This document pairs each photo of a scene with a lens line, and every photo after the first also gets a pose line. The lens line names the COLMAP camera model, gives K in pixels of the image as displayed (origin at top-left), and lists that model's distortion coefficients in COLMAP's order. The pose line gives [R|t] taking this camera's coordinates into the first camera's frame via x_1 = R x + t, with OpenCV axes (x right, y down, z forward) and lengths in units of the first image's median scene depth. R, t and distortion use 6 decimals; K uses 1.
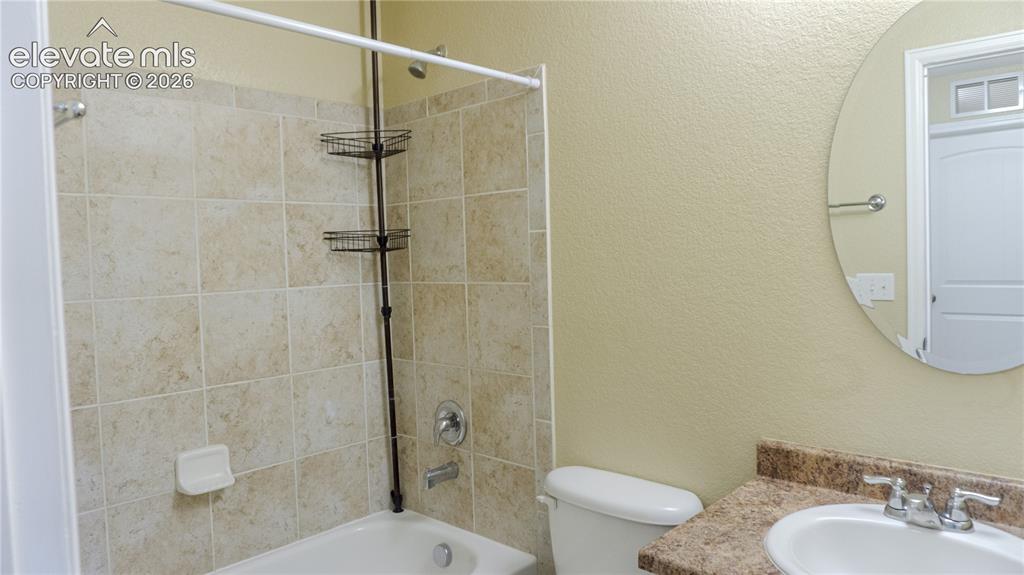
lens RADIAL K [[680.4, 0, 511.7], [0, 680.4, 283.6], [0, 0, 1]] dist [-0.020406, -0.004005]
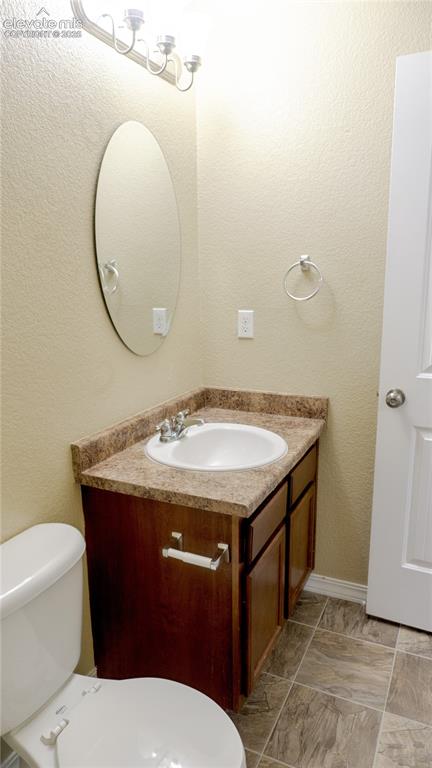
lens RADIAL K [[510.3, 0, 214.4], [0, 510.3, 384.5], [0, 0, 1]] dist [-0.020406, -0.004005]
pose [[-0.290549, -0.171882, 0.941296, -0.584260], [0.071298, 0.977110, 0.200429, -0.041780], [-0.954200, 0.125347, -0.271644, 1.079862]]
